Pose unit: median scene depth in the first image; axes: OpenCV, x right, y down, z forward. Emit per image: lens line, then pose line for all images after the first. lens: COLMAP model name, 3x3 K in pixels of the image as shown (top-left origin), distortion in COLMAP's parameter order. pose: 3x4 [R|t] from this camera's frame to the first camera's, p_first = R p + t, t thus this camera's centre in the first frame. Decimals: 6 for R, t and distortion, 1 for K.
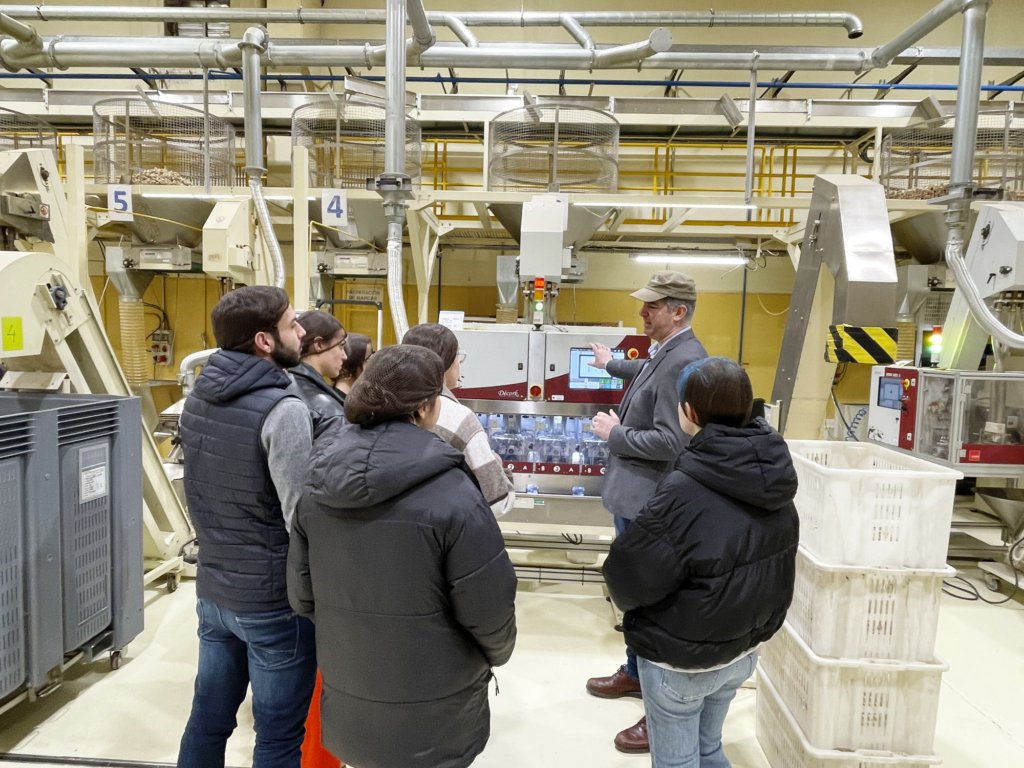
lens RADIAL K [[611.5, 0, 513.4], [0, 611.5, 384.5], [0, 0, 1]] dist [-0.014958, 0.006311]
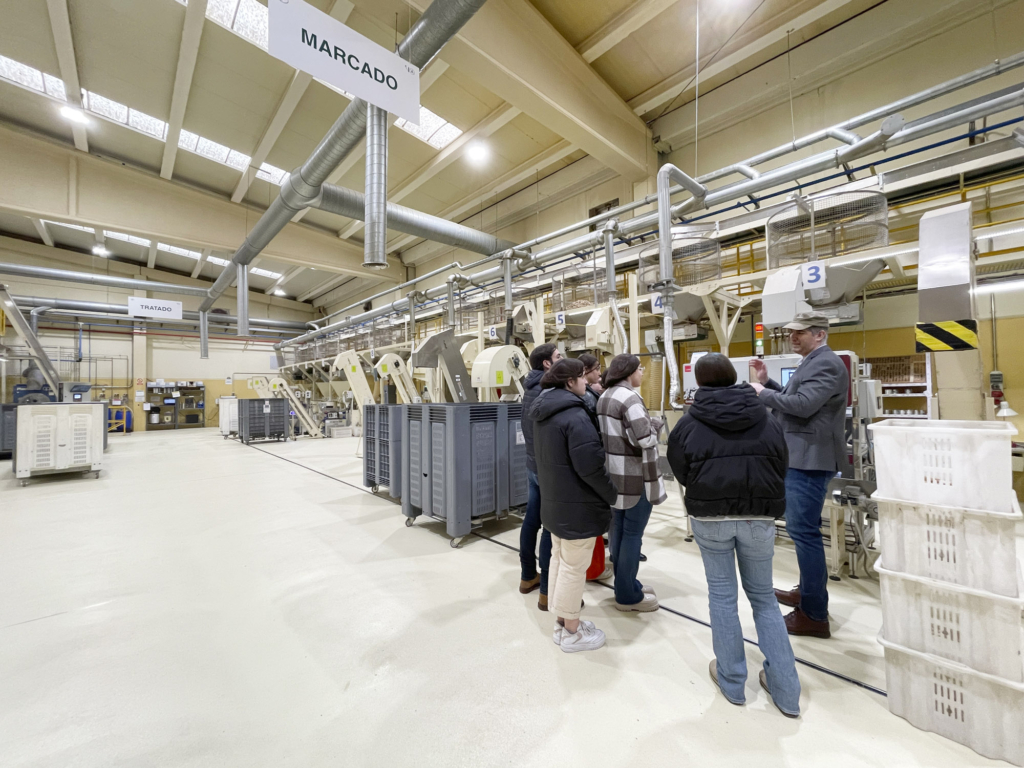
lens RADIAL K [[416.2, 0, 512.9], [0, 416.2, 383.0], [0, 0, 1]] dist [-0.014088, 0.000320]
pose [[0.706174, -0.056651, -0.705769, 0.232040], [-0.016752, 0.995178, -0.096644, 0.055596], [0.707840, 0.080070, 0.701819, -0.097817]]
